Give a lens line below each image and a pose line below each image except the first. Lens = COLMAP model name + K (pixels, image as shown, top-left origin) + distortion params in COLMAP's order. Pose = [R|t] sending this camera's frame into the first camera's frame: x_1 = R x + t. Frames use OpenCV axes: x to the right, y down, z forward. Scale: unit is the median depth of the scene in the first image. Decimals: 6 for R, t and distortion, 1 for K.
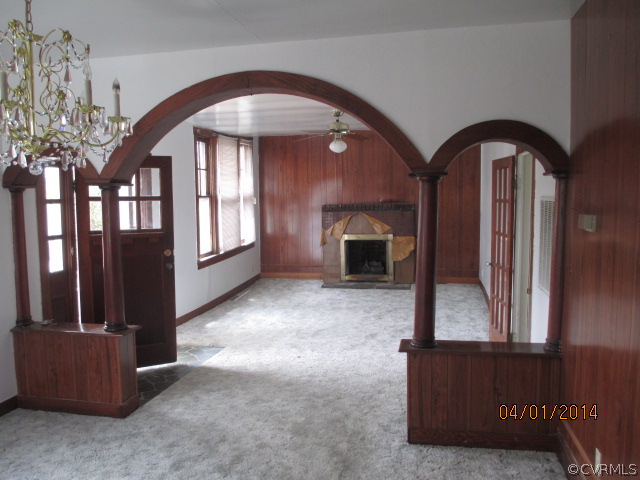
lens RADIAL K [[534.8, 0, 320.5], [0, 534.8, 239.5], [0, 0, 1]] dist [-0.017457, -0.003582]
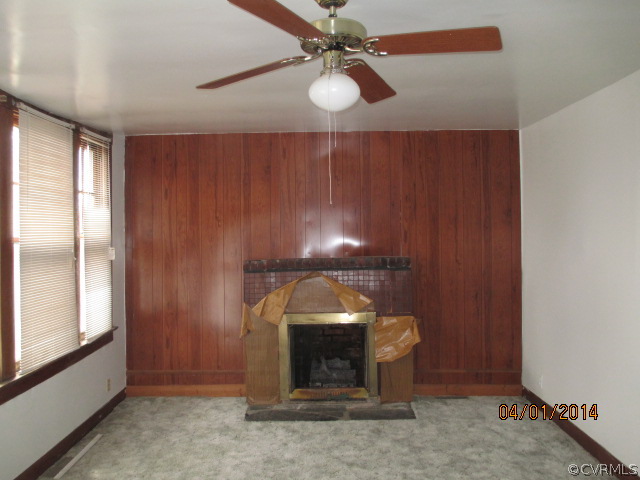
lens RADIAL K [[534.8, 0, 317.6], [0, 534.8, 239.7], [0, 0, 1]] dist [-0.017457, -0.003582]
pose [[0.980973, 0.001144, 0.194139, -0.029577], [0.016623, 0.995815, -0.089863, -0.035499], [-0.193429, 0.091380, 0.976849, 0.459119]]
